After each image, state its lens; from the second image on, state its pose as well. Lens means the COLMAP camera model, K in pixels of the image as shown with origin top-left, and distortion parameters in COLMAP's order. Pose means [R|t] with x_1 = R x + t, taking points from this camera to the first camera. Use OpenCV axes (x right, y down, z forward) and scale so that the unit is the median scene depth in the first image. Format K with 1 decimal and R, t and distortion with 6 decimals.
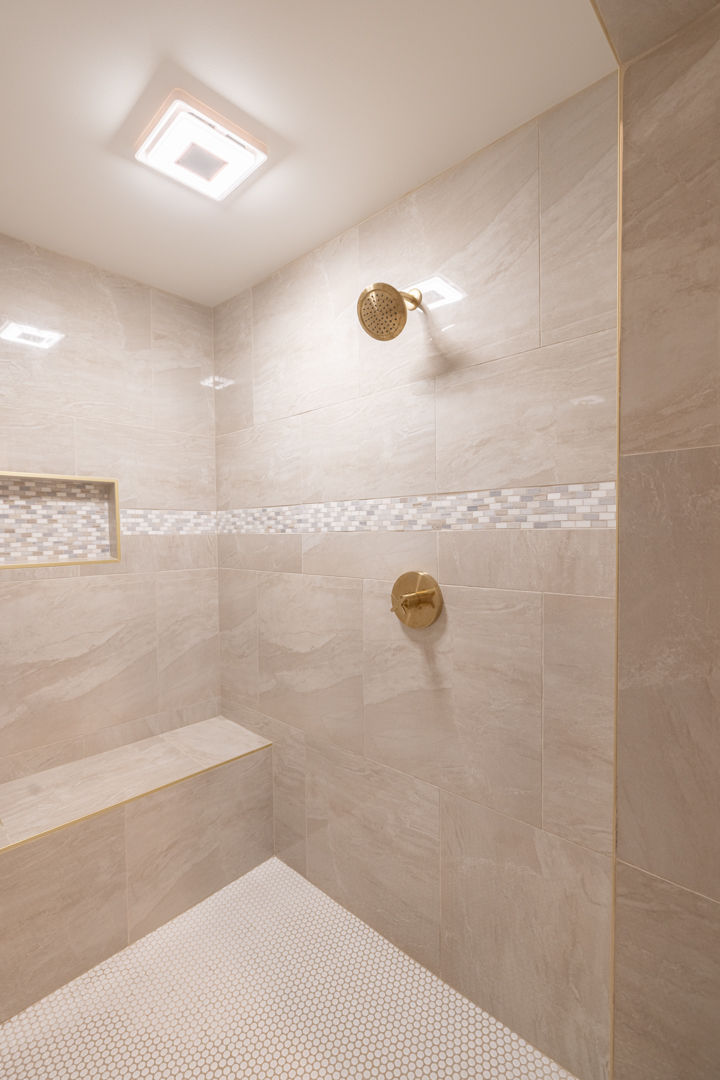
lens RADIAL K [[481.5, 0, 357.0], [0, 481.5, 537.3], [0, 0, 1]] dist [-0.002868, -0.000218]
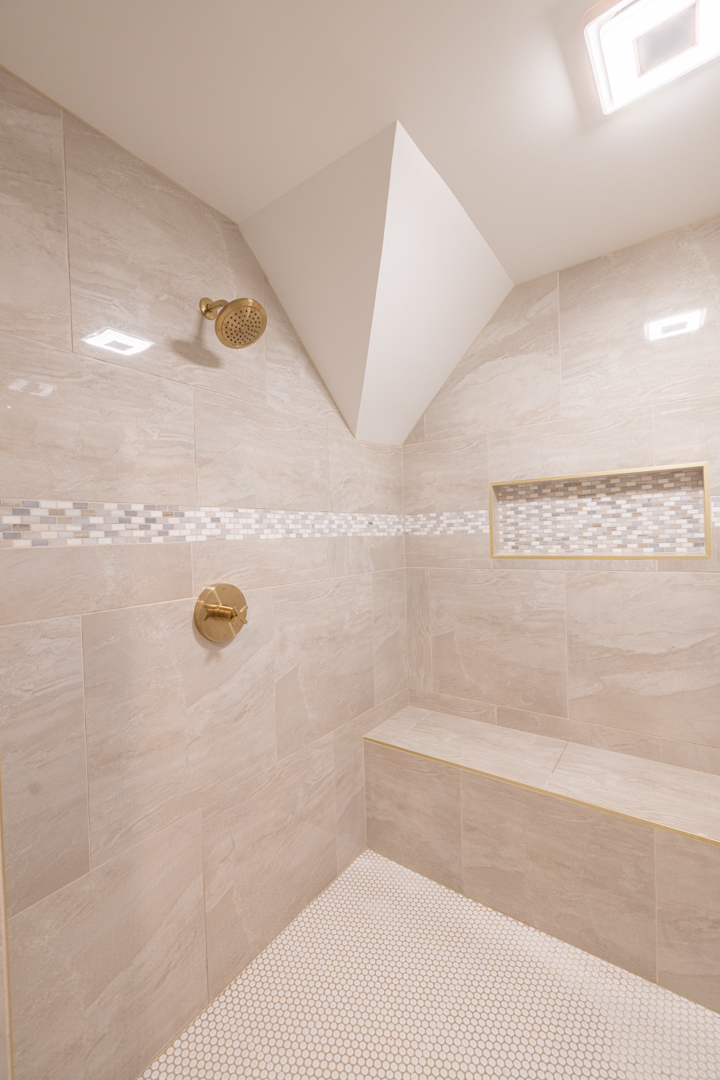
lens RADIAL K [[461.0, 0, 356.3], [0, 461.0, 539.0], [0, 0, 1]] dist [0.003019, -0.000548]
pose [[0.121074, 0.013081, -0.992557, 0.262992], [0.017183, 0.999736, 0.015272, -0.006963], [0.992495, -0.018904, 0.120817, 0.300738]]
